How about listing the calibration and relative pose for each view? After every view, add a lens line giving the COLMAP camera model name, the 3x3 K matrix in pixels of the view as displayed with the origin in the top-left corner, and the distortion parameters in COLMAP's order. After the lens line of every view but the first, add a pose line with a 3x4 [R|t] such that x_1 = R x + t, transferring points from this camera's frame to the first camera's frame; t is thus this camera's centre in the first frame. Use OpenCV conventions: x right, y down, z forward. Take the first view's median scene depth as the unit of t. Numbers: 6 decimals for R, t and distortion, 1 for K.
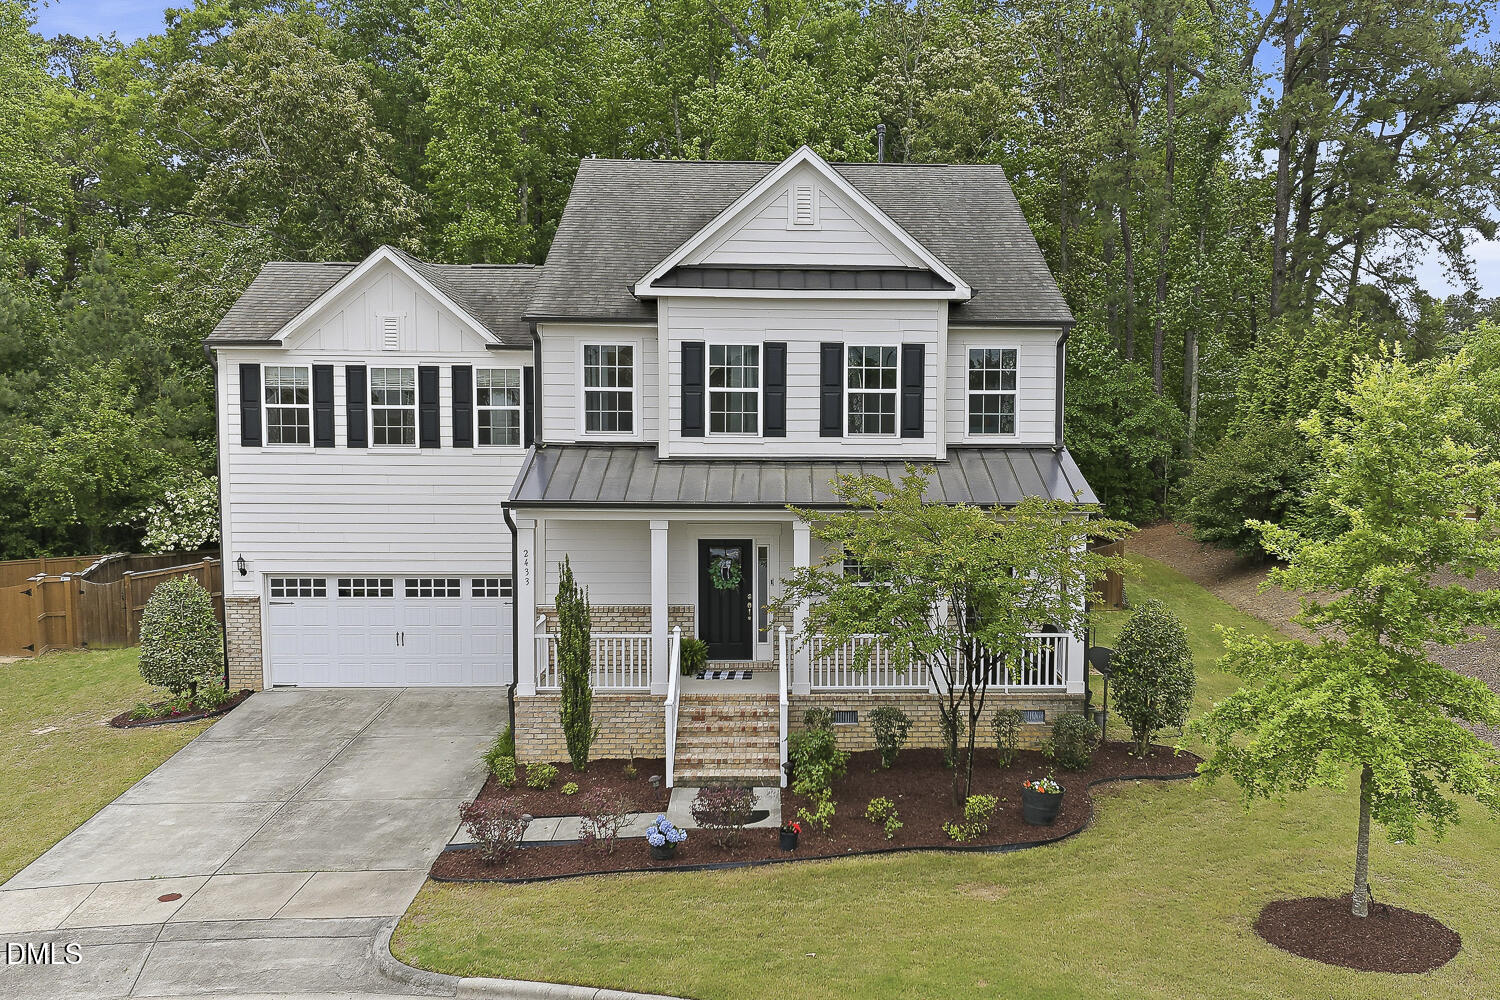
lens RADIAL K [[1425.7, 0, 825.4], [0, 1425.7, 537.2], [0, 0, 1]] dist [-0.005726, 0.000000]
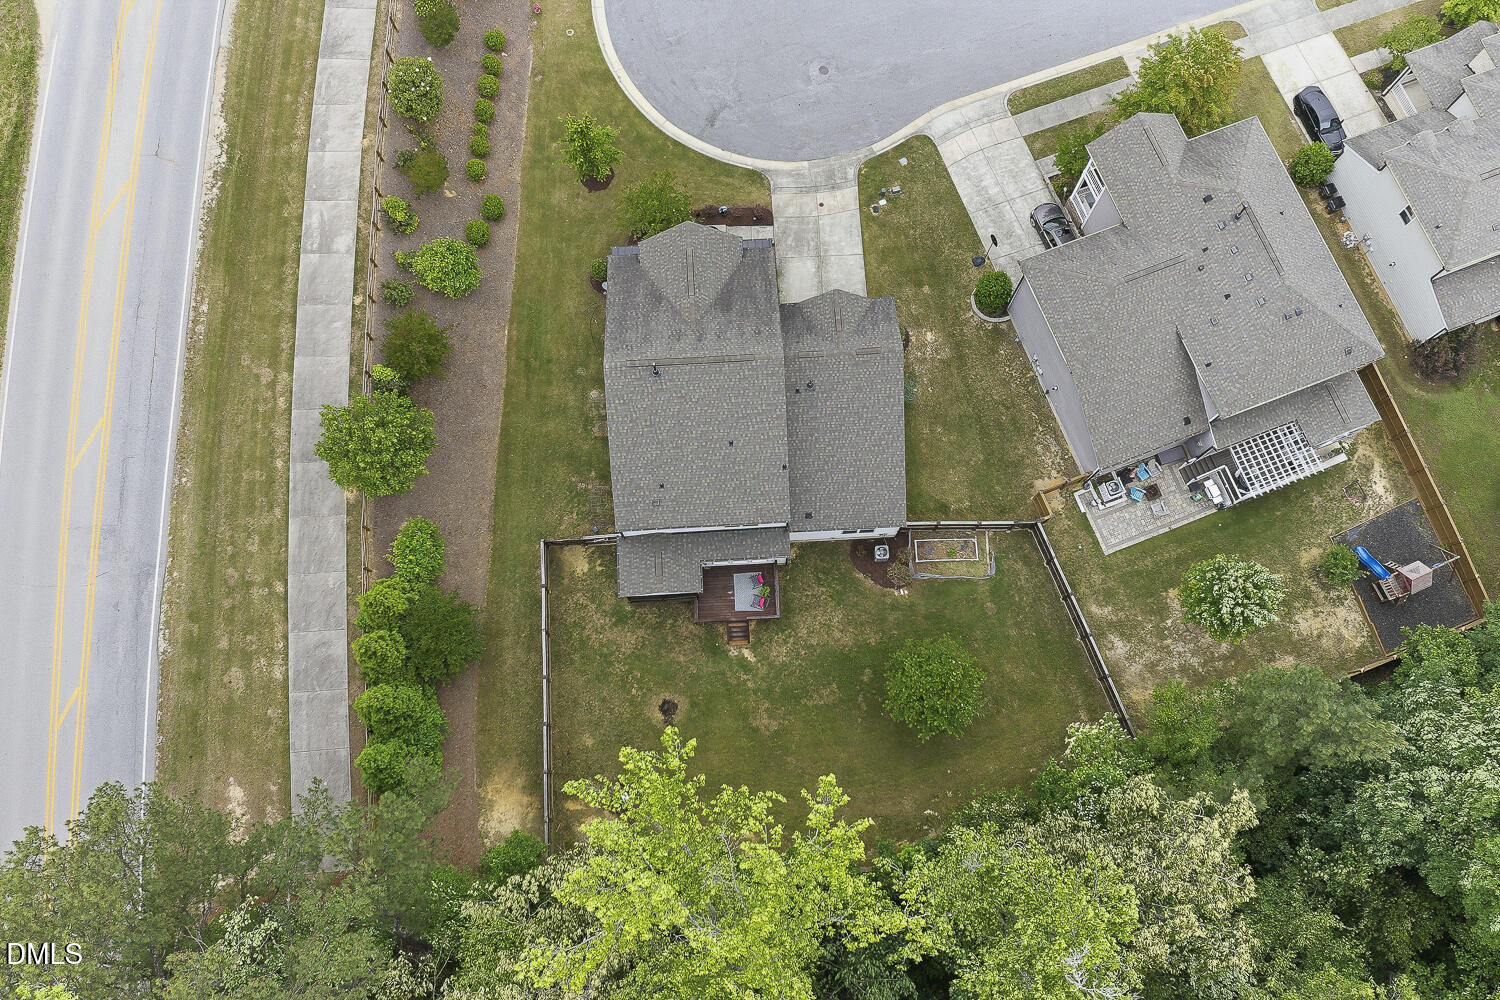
lens RADIAL K [[1224.9, 0, 761.6], [0, 1224.9, 496.7], [0, 0, 1]] dist [0.002126, -0.023620]
pose [[-0.999859, 0.006536, -0.015452, -0.131556], [-0.014283, 0.151545, 0.988347, -2.870866], [0.008801, 0.988429, -0.151430, 1.988286]]
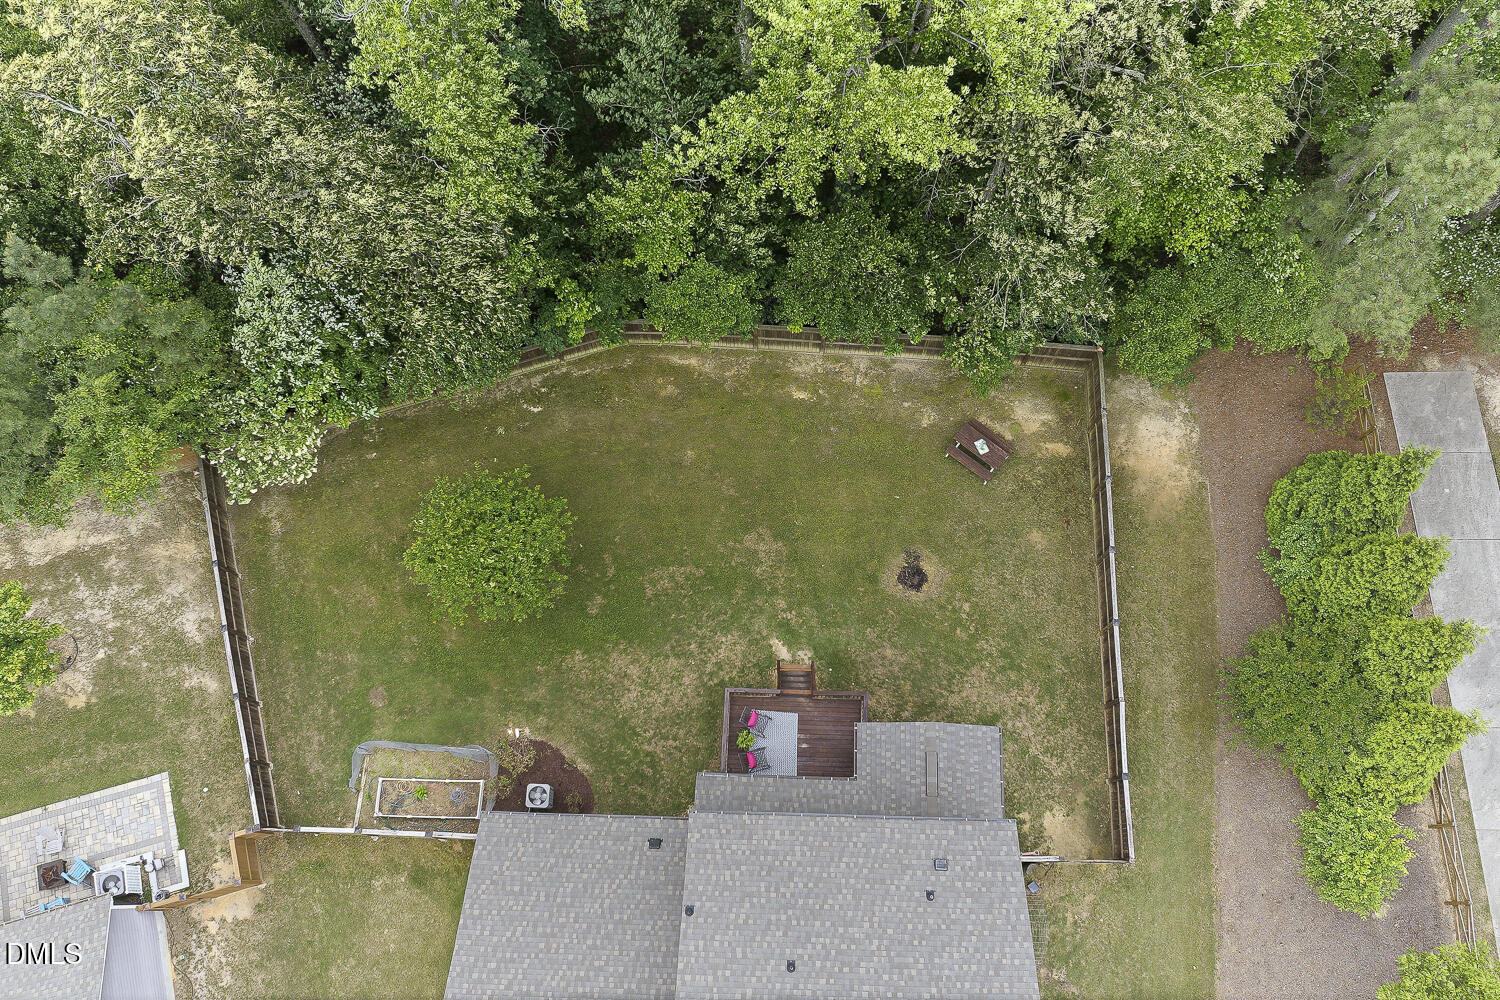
lens RADIAL K [[1224.9, 0, 753.3], [0, 1224.9, 497.6], [0, 0, 1]] dist [0.002126, -0.023620]
pose [[0.997085, 0.069035, -0.032491, -0.139956], [0.002838, 0.391981, 0.919969, -1.679341], [0.076245, -0.917379, 0.390643, 1.416285]]
